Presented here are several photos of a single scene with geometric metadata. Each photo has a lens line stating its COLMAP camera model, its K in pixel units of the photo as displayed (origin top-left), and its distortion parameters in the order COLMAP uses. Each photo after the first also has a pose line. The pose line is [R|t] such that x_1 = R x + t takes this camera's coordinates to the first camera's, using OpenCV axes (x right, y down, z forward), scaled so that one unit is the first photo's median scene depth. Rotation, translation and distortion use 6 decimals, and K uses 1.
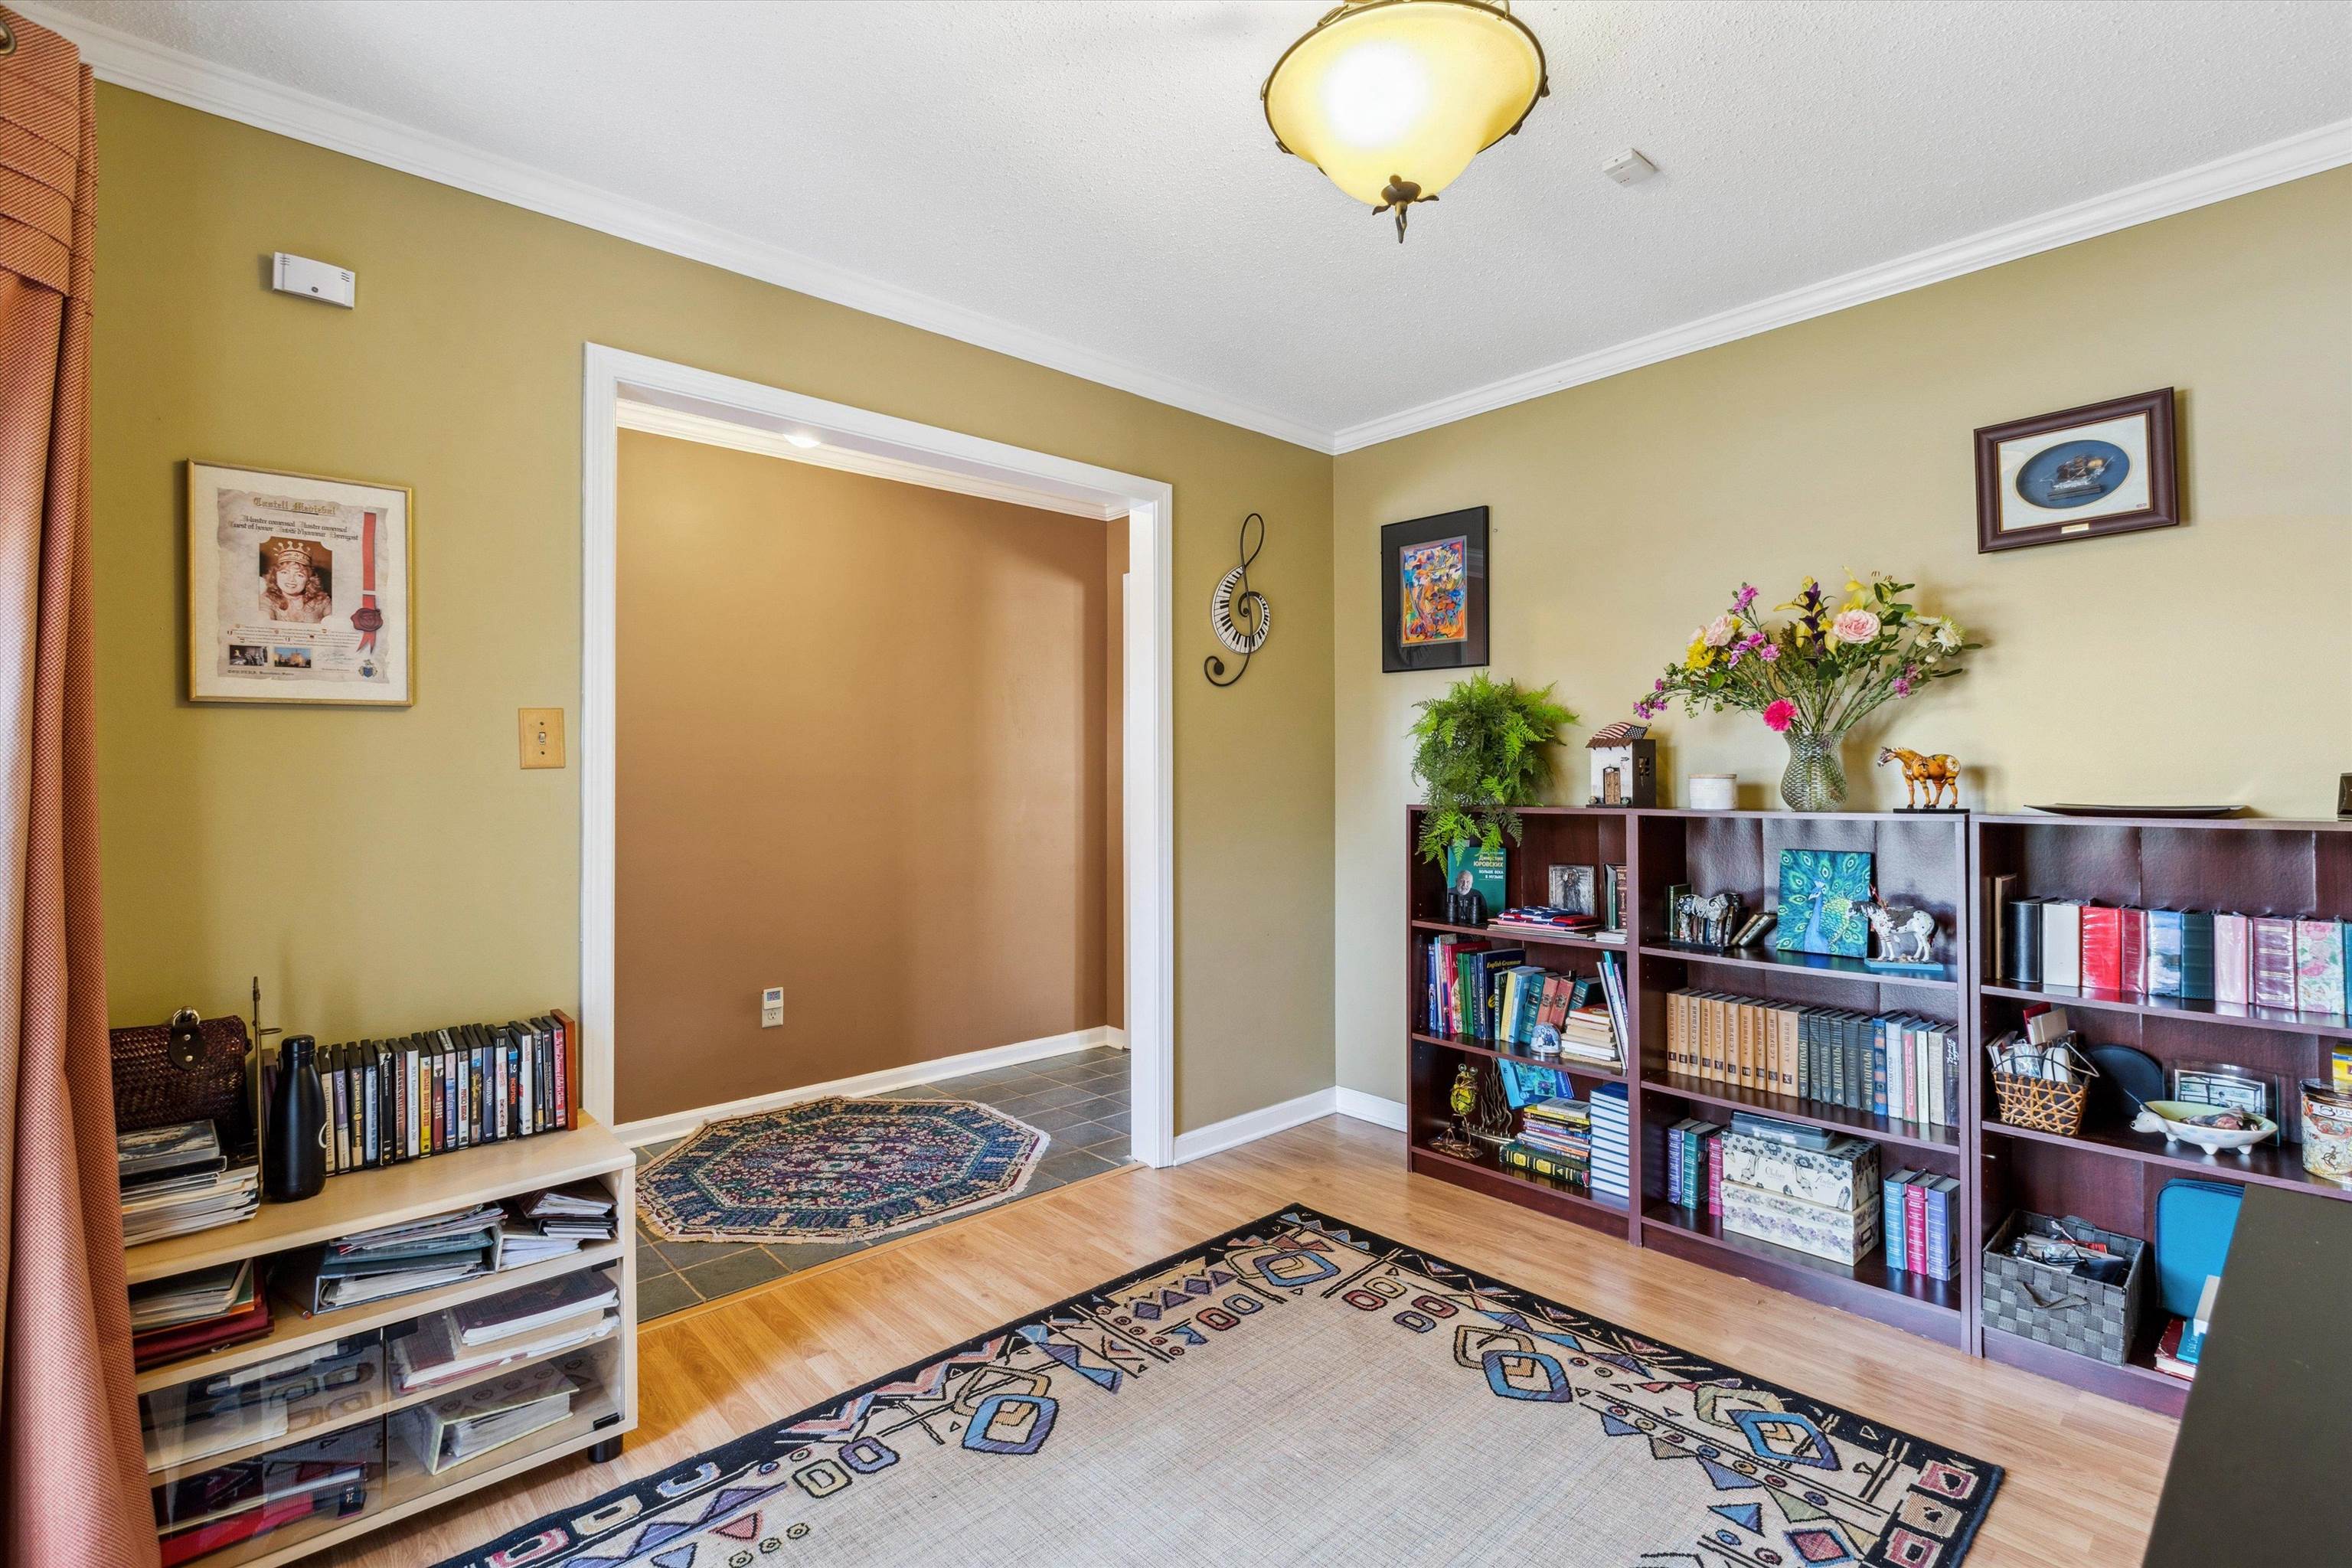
lens RADIAL K [[1077.7, 0, 1172.9], [0, 1077.7, 781.1], [0, 0, 1]] dist [0.001424, -0.002174]
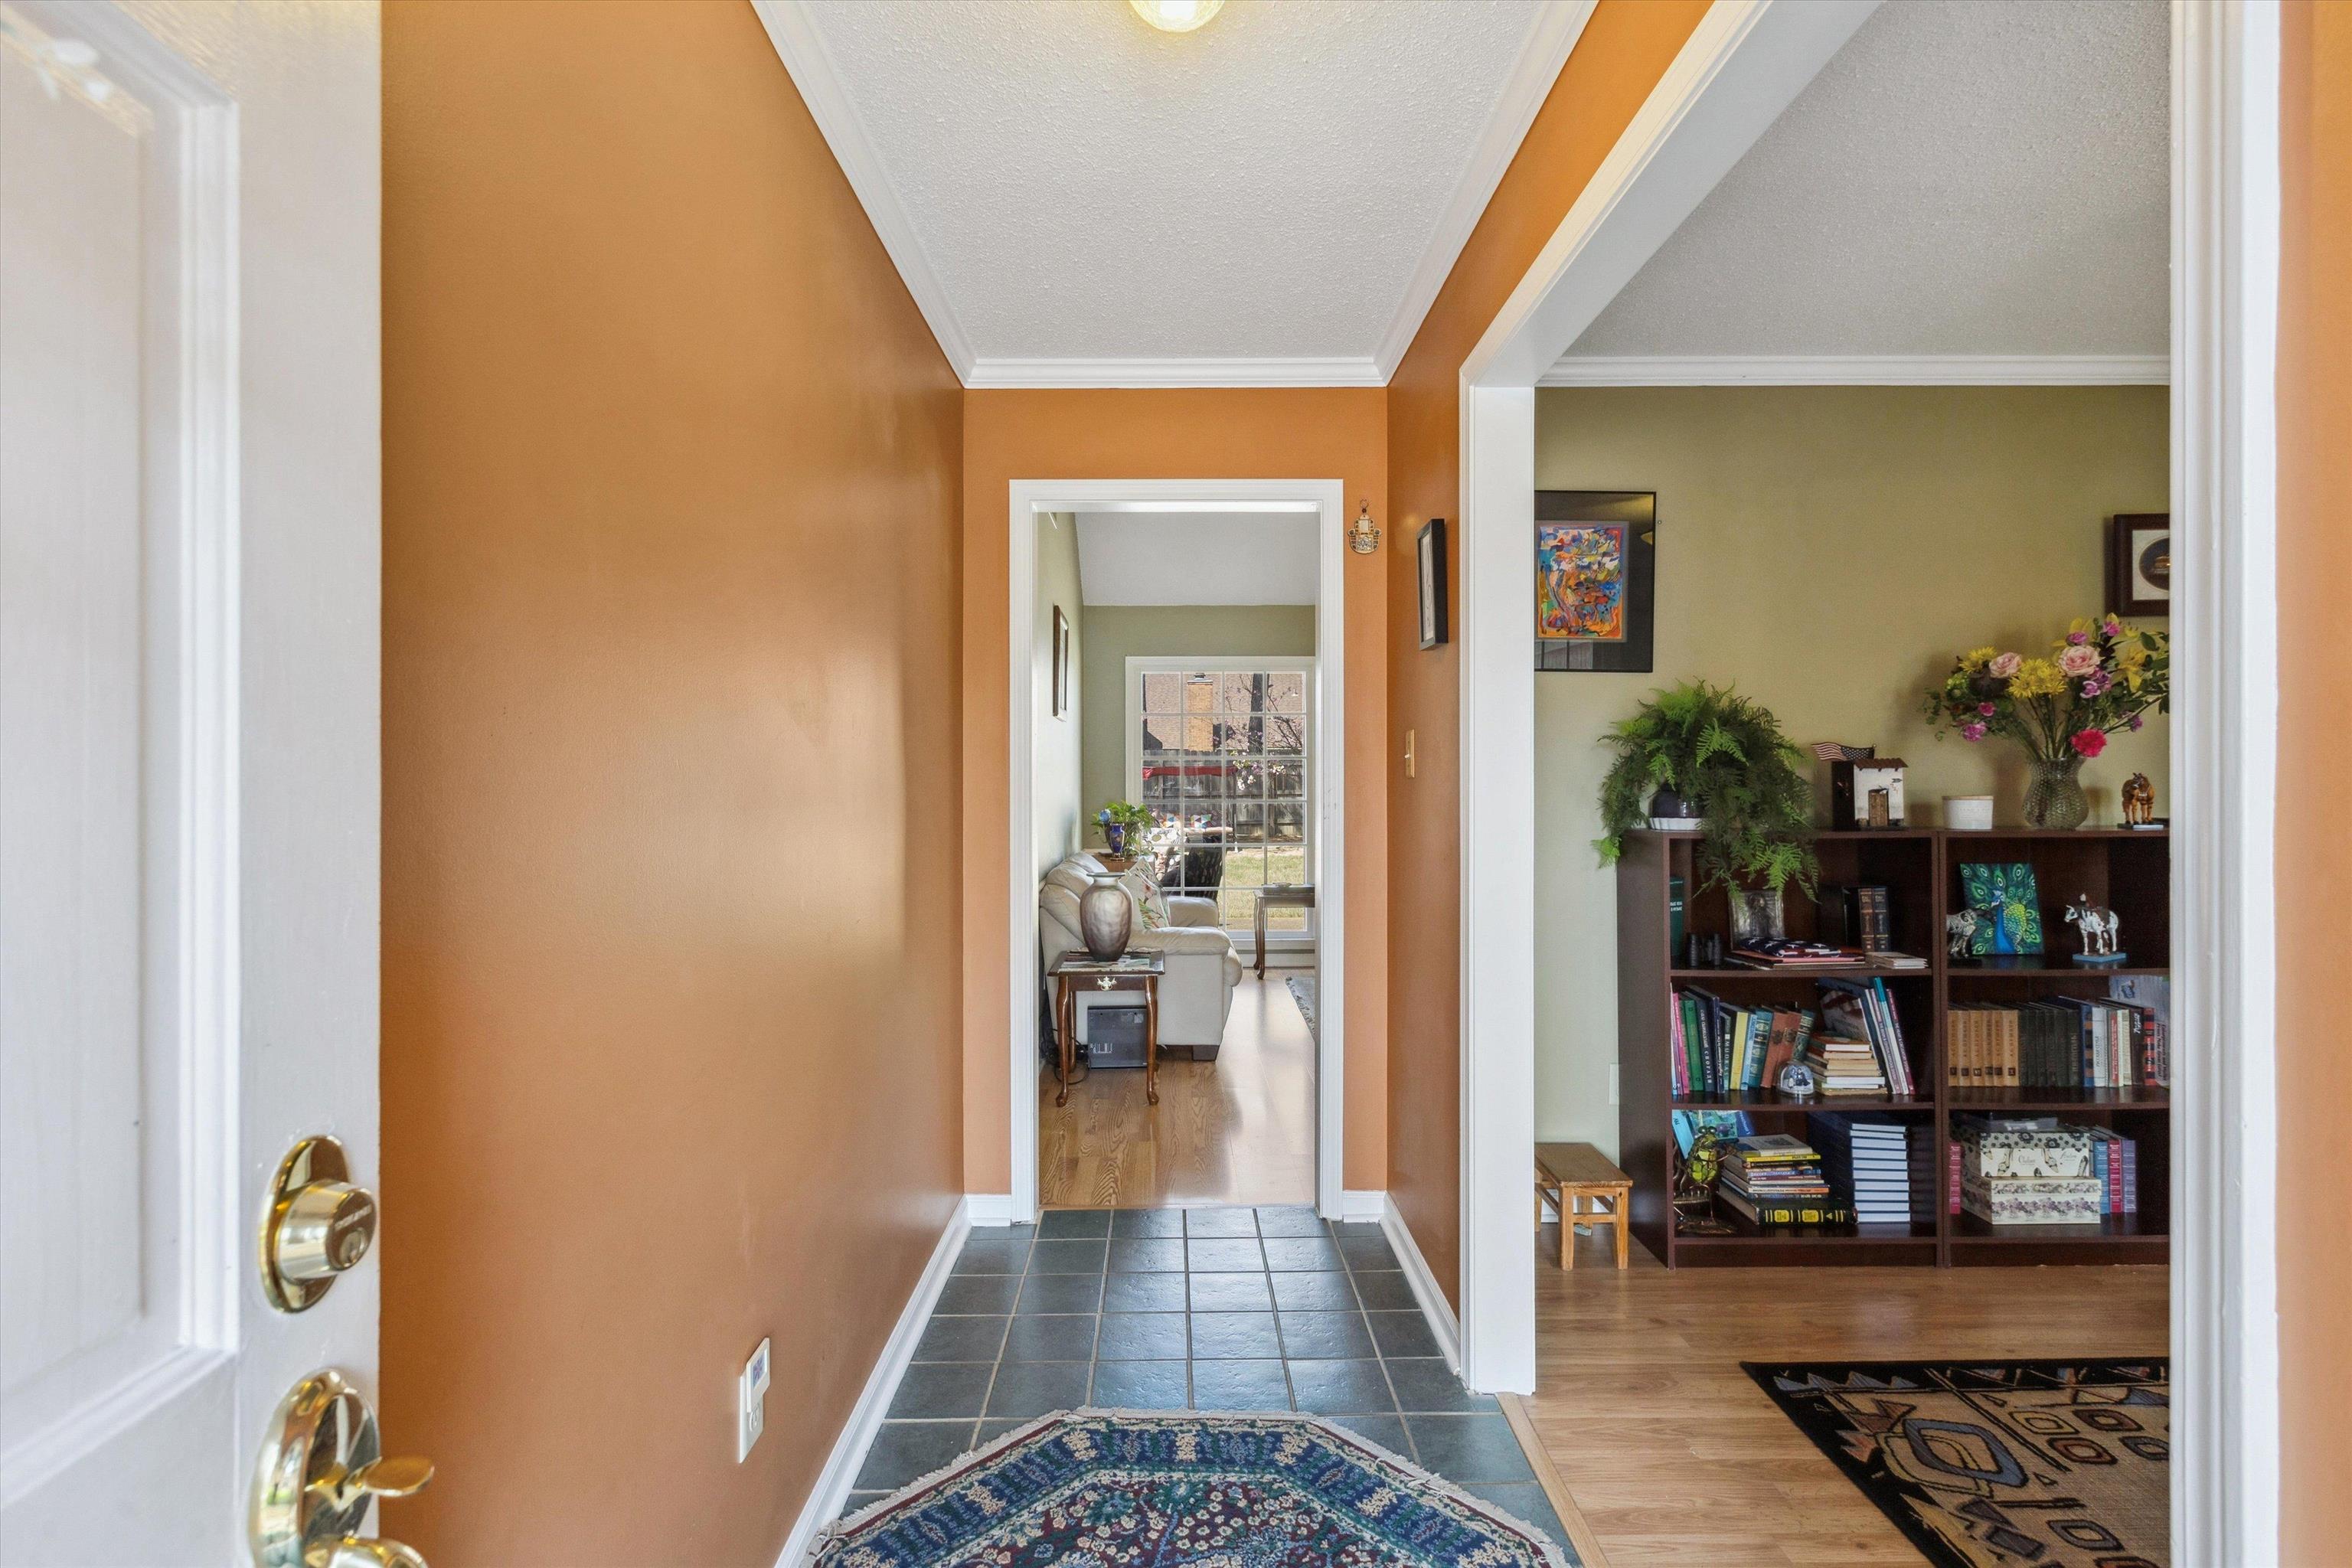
lens RADIAL K [[1077.7, 0, 1187.4], [0, 1077.7, 784.0], [0, 0, 1]] dist [0.001424, -0.002174]
pose [[0.666240, -0.004470, 0.745724, -0.783372], [0.003653, 0.999990, 0.002730, -0.023140], [-0.745729, 0.000905, 0.666249, 0.862103]]
